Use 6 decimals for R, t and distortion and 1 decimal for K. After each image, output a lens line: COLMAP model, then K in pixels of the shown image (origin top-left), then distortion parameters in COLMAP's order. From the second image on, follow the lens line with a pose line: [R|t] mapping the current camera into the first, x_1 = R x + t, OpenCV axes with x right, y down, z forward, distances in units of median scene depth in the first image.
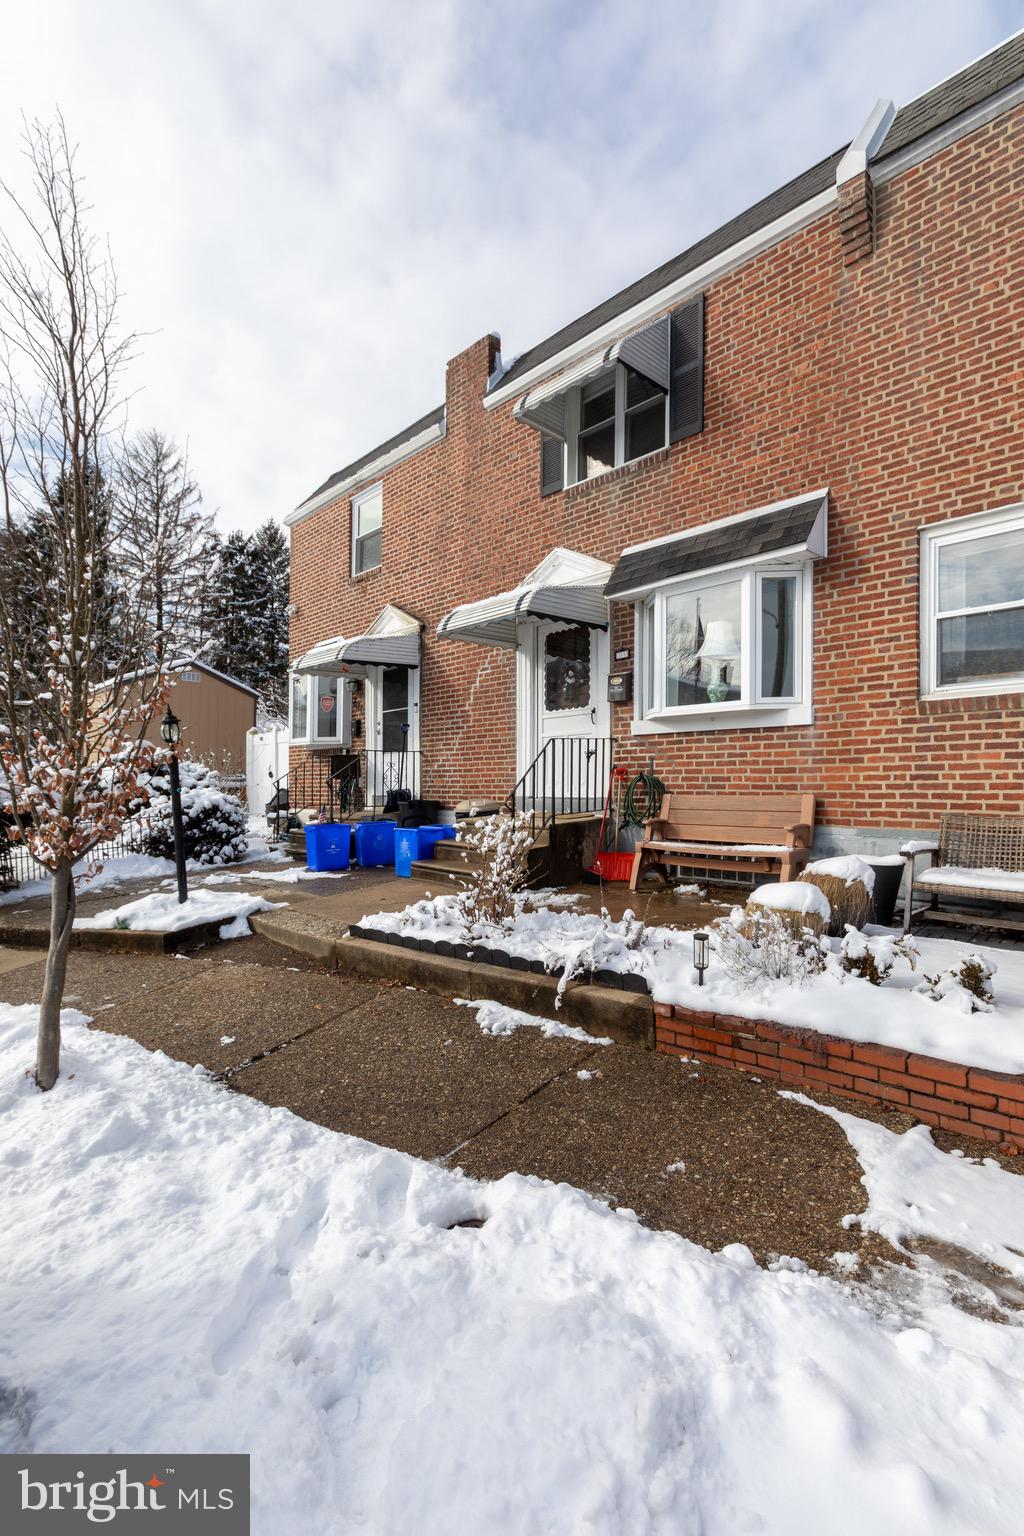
lens RADIAL K [[715.6, 0, 512.0], [0, 715.6, 768.0], [0, 0, 1]] dist [-0.004579, 0.003343]
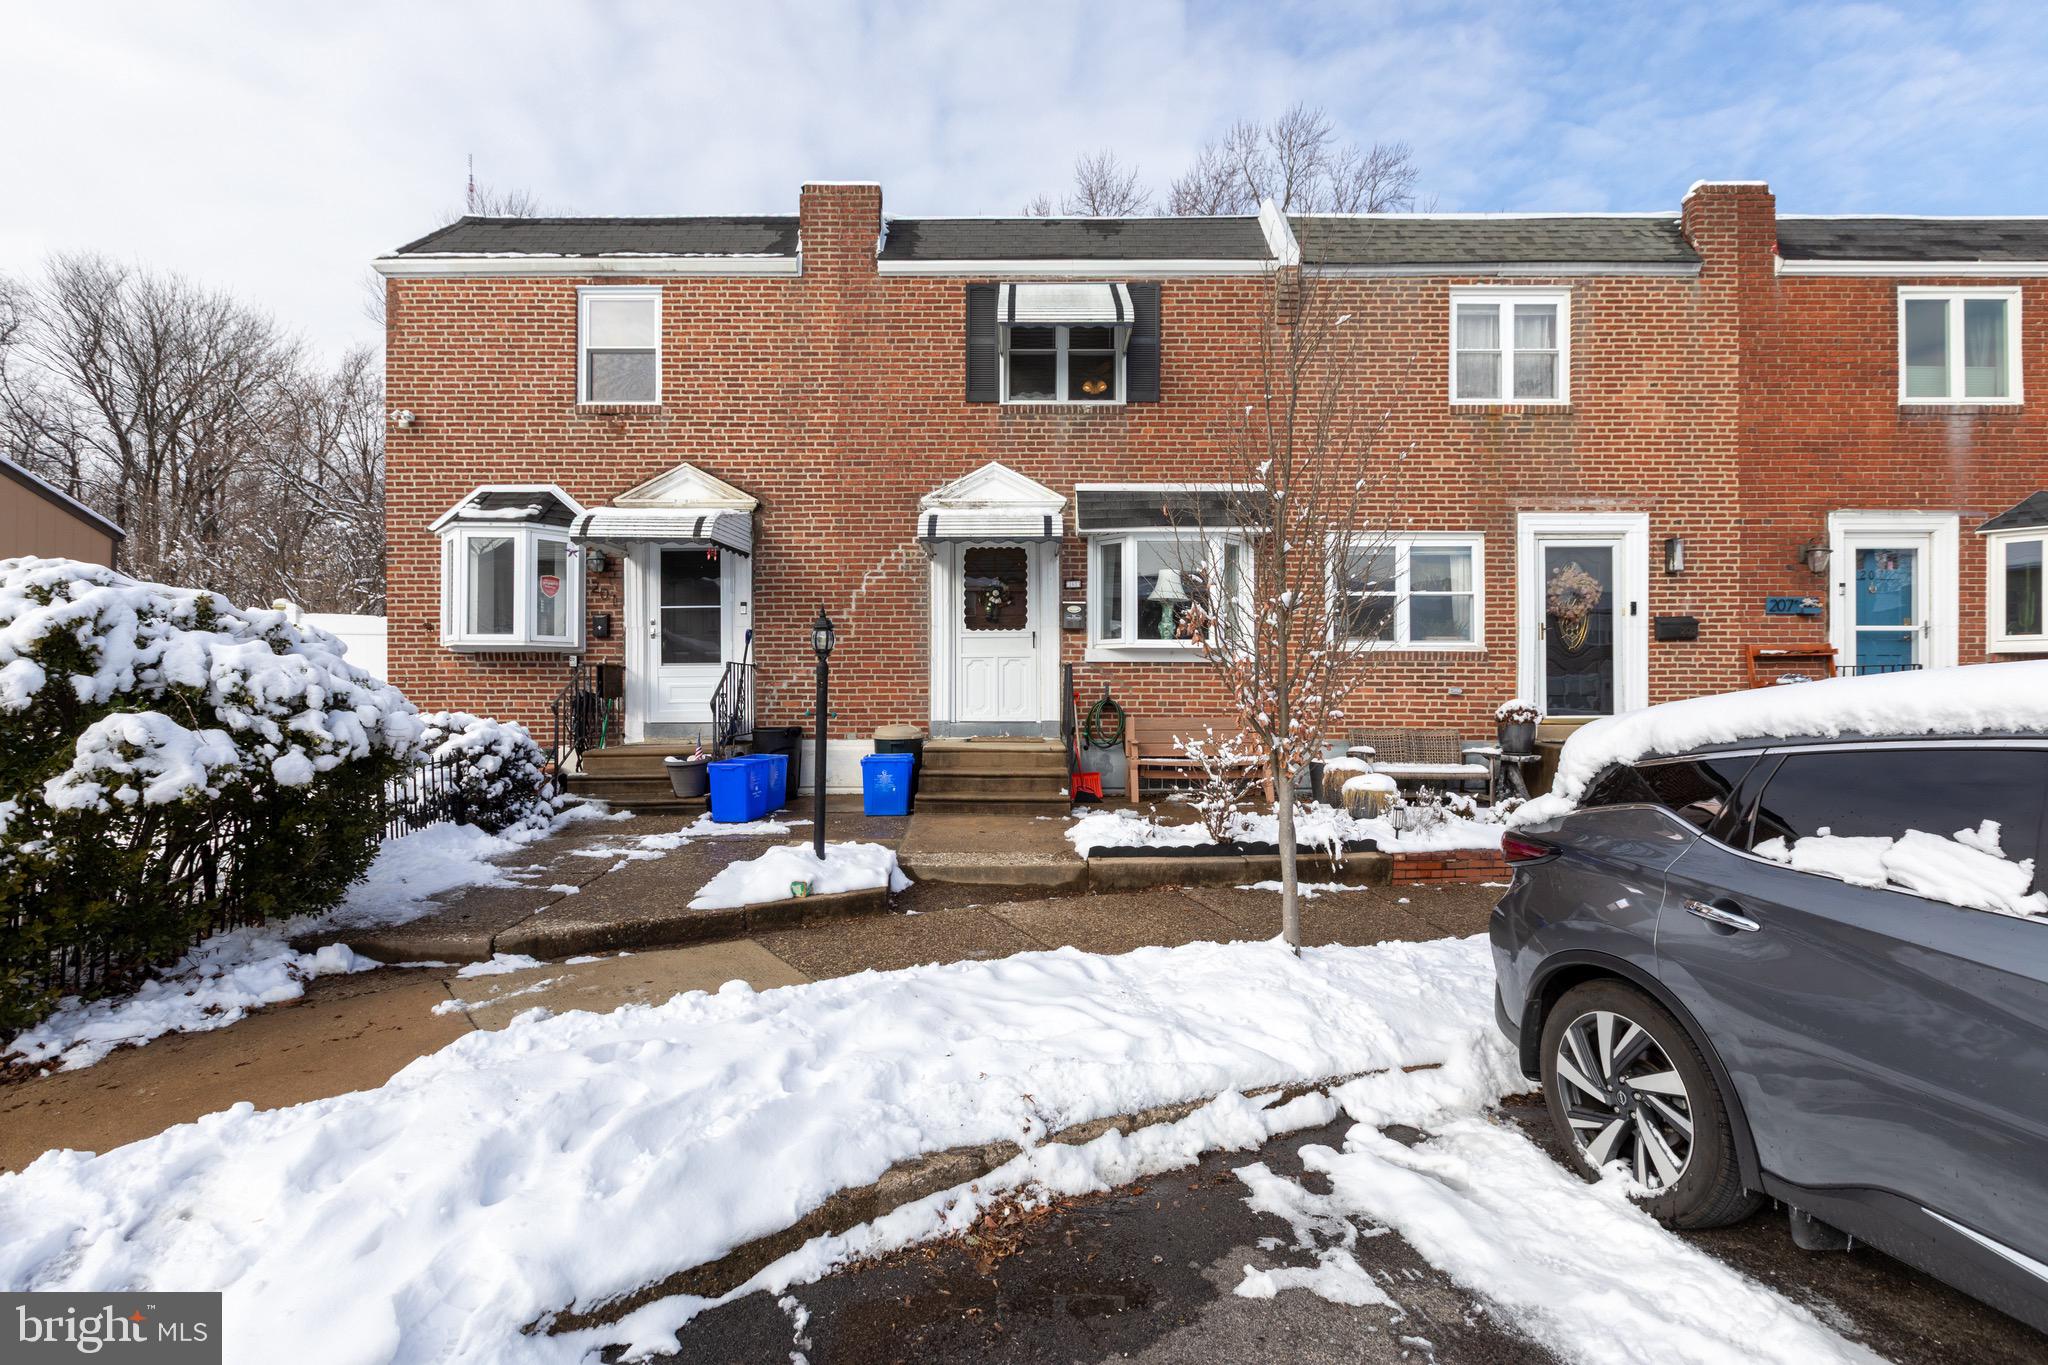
lens RADIAL K [[954.2, 0, 1021.9], [0, 954.2, 680.0], [0, 0, 1]] dist [-0.004579, 0.003343]
pose [[0.671792, 0.023994, 0.740351, -0.910492], [-0.019451, 0.999702, -0.014750, 0.003673], [-0.740484, -0.004492, 0.672058, 0.115659]]
